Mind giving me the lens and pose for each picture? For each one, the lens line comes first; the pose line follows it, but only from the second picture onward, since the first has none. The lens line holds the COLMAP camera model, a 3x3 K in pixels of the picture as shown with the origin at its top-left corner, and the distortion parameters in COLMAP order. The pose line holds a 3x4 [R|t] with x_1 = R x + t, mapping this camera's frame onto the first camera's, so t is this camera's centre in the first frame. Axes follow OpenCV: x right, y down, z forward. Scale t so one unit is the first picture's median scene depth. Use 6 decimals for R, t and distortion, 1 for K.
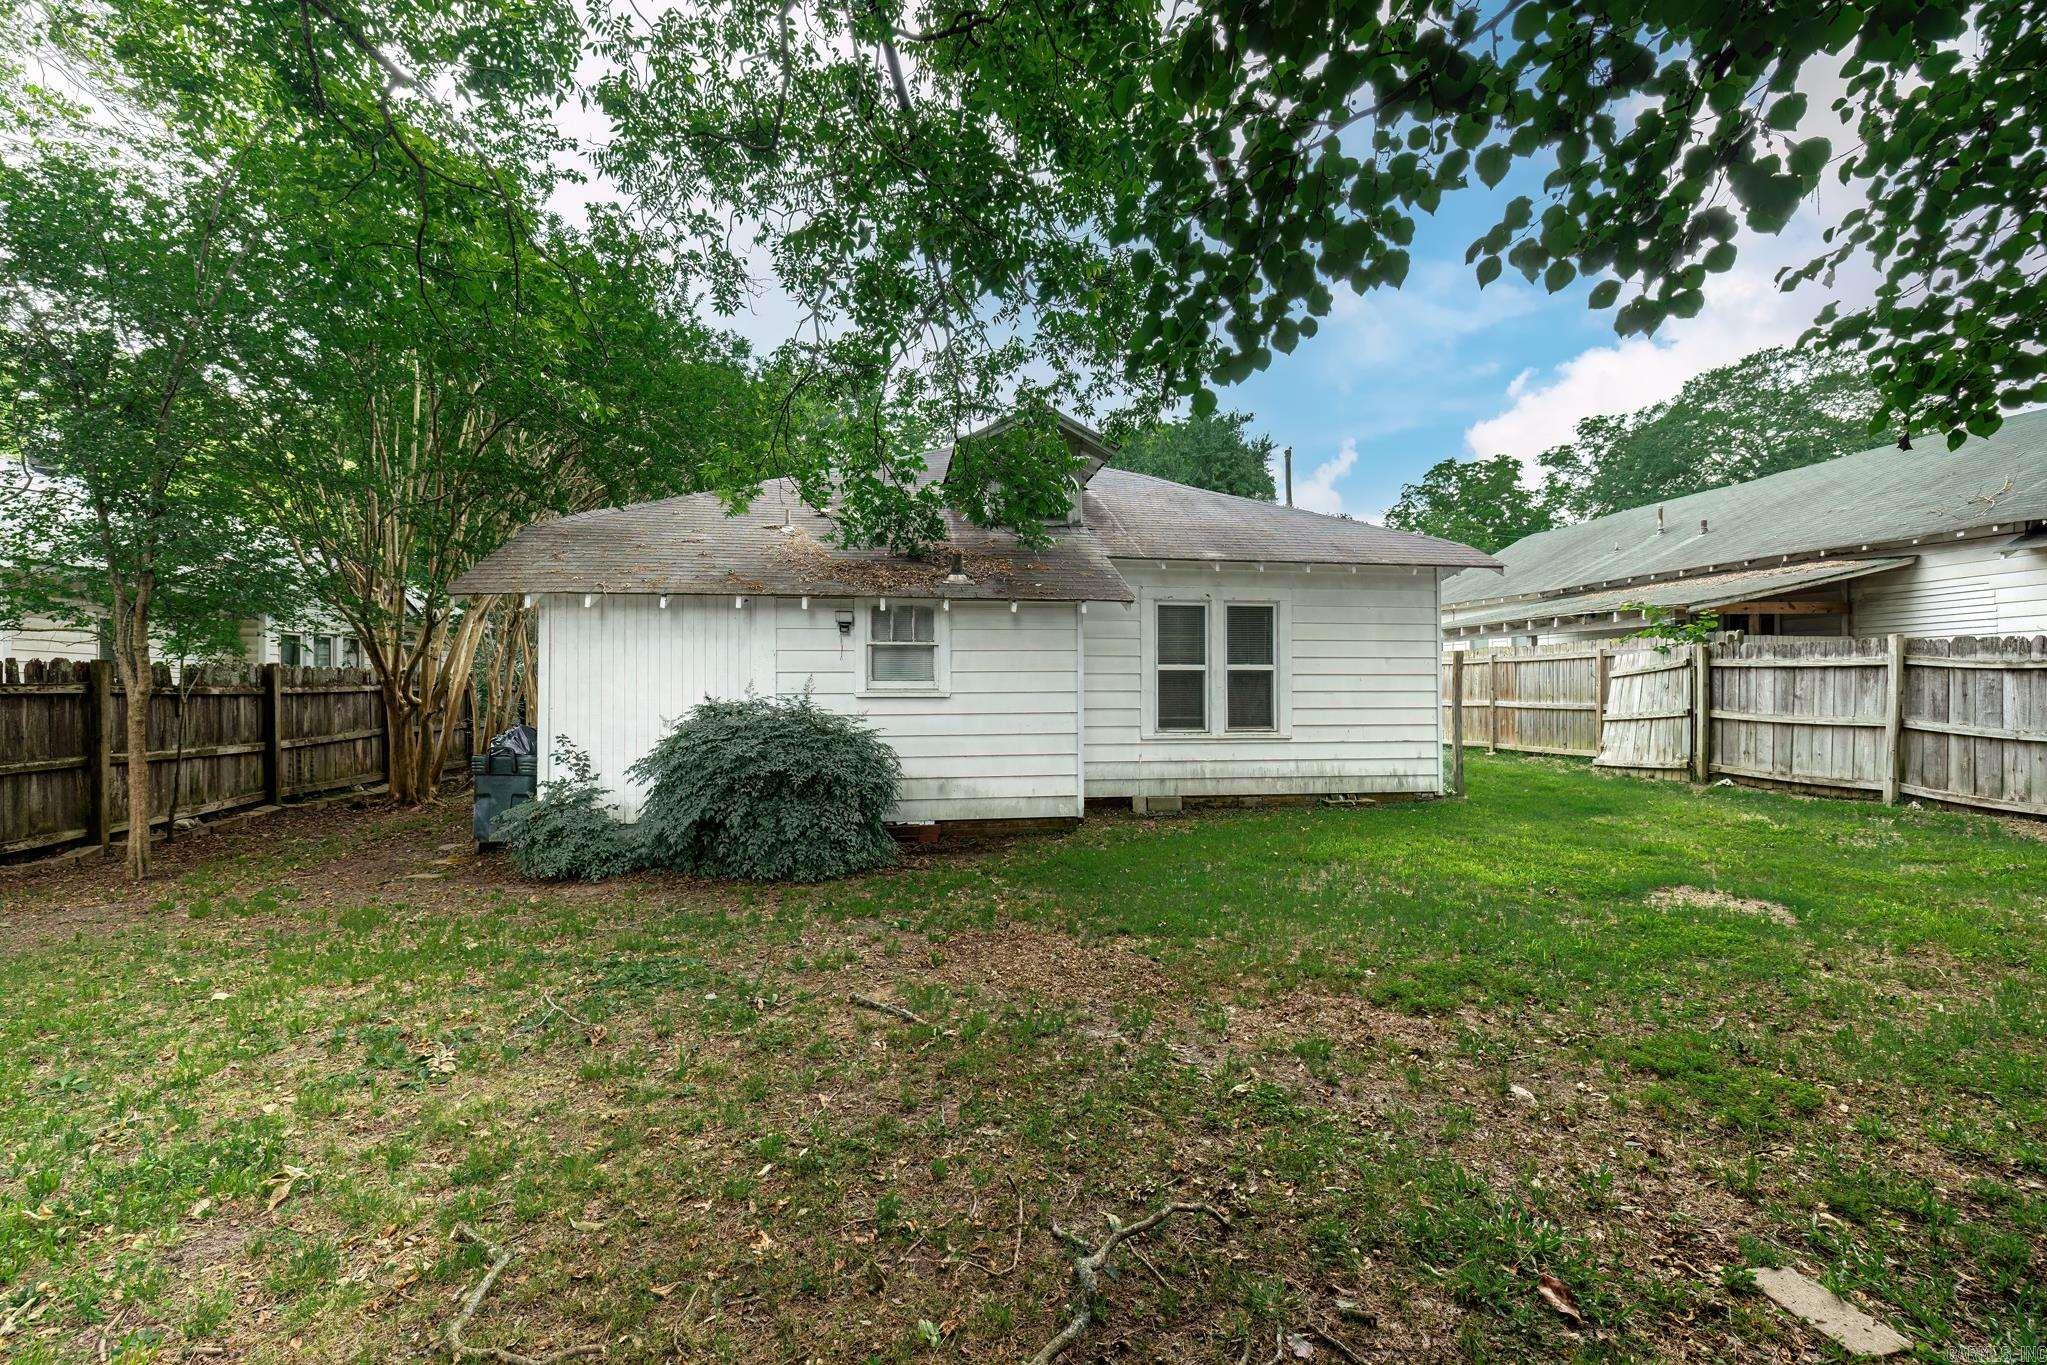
lens RADIAL K [[859.4, 0, 1014.3], [0, 859.4, 680.3], [0, 0, 1]] dist [0.002649, 0.000205]
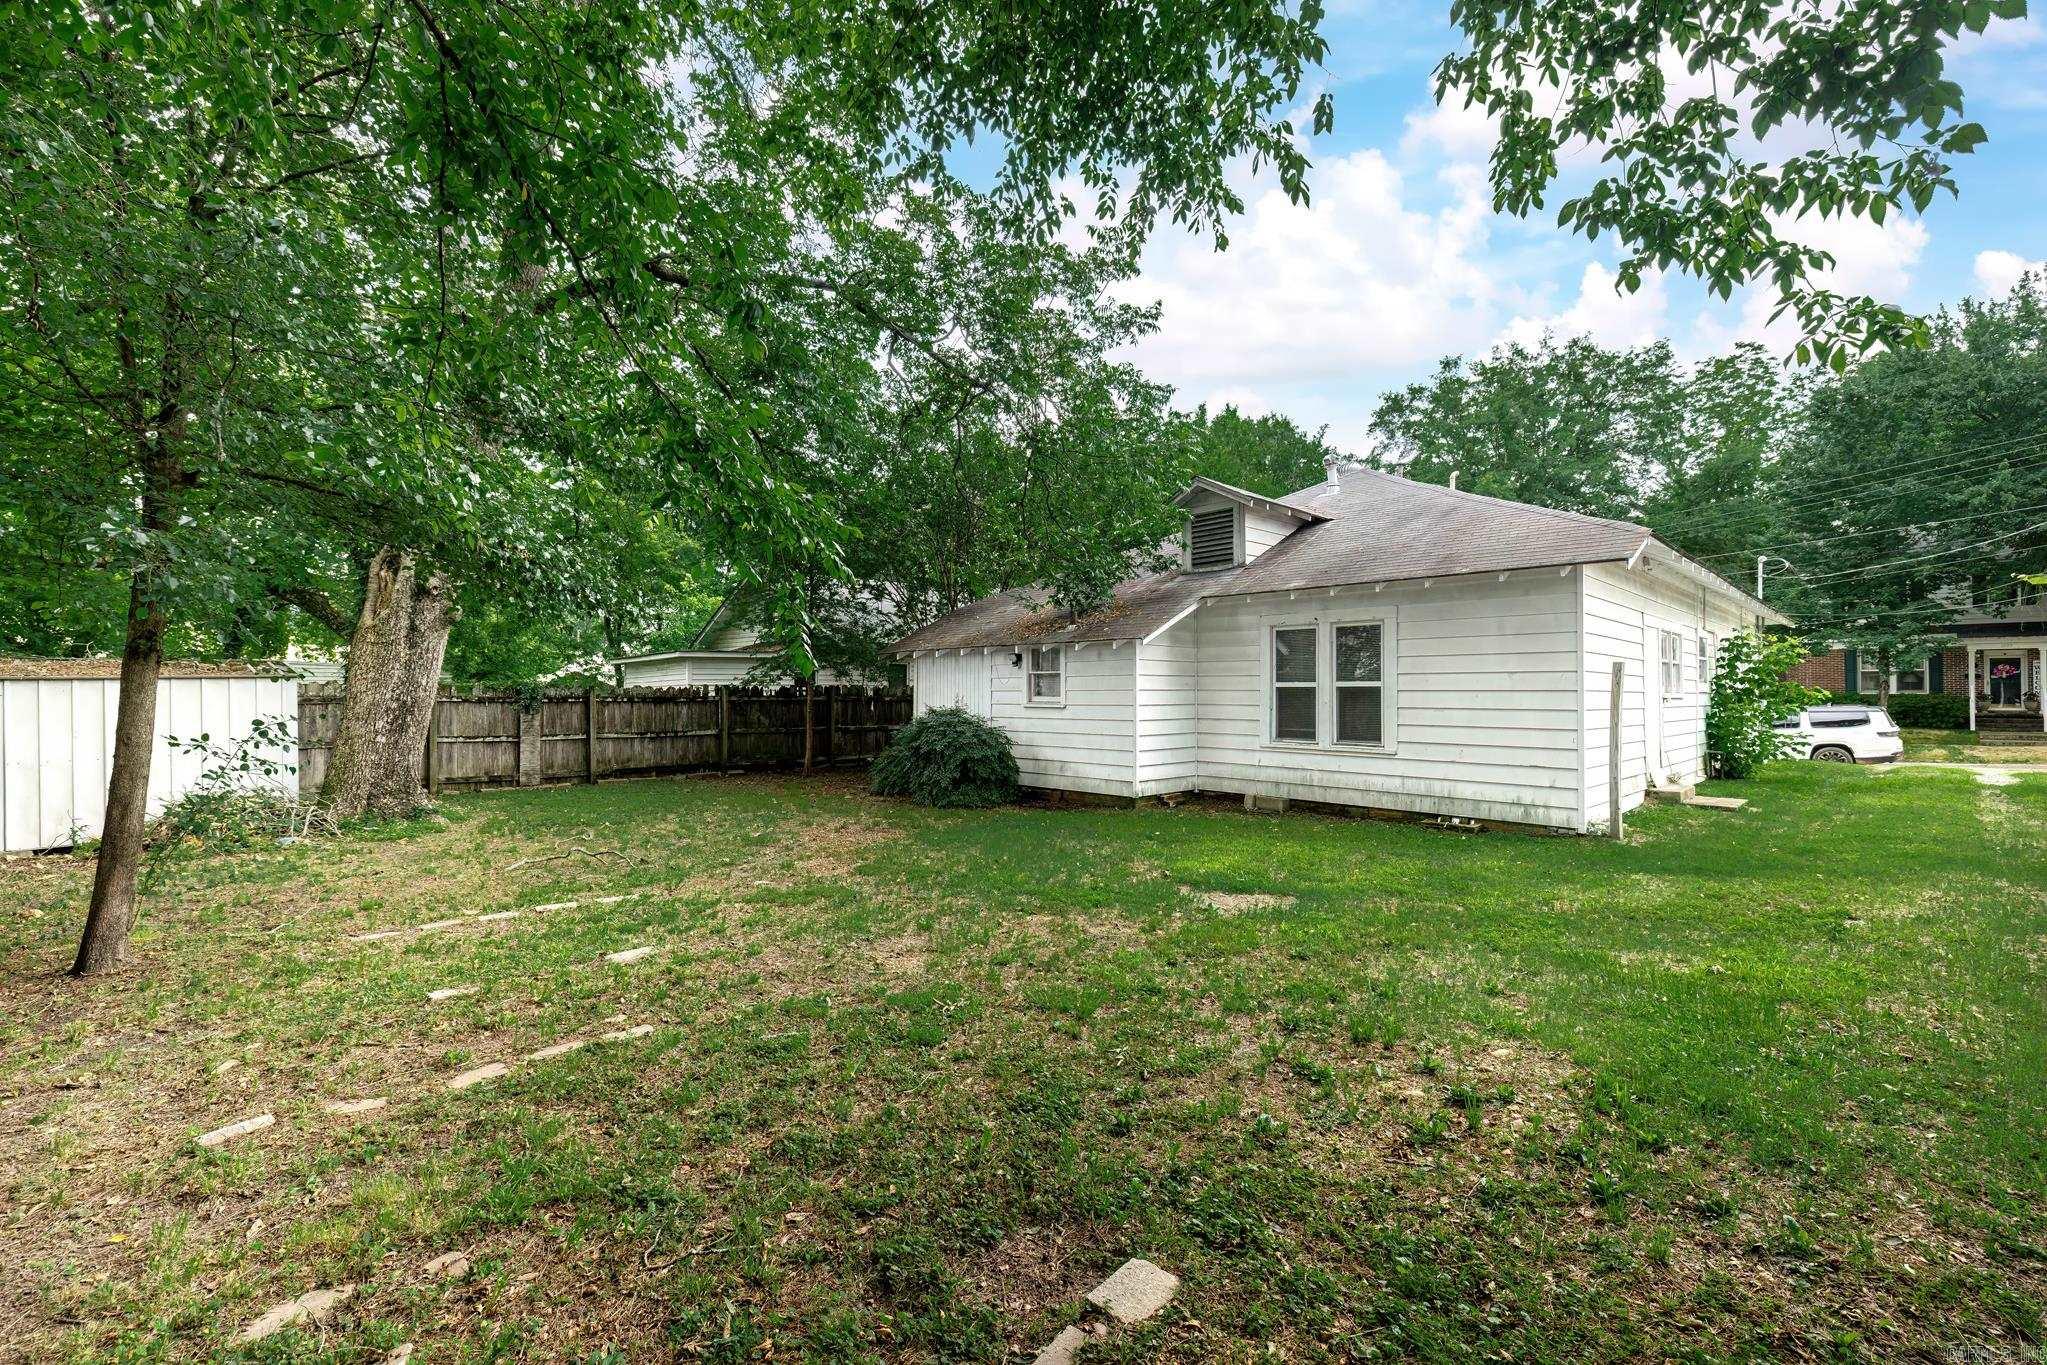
lens RADIAL K [[859.4, 0, 1014.3], [0, 859.4, 680.3], [0, 0, 1]] dist [0.002649, 0.000205]
pose [[0.548015, -0.013013, -0.836367, 0.927052], [0.005287, 0.999913, -0.012093, -0.009054], [0.836452, 0.002205, 0.548036, 0.078491]]
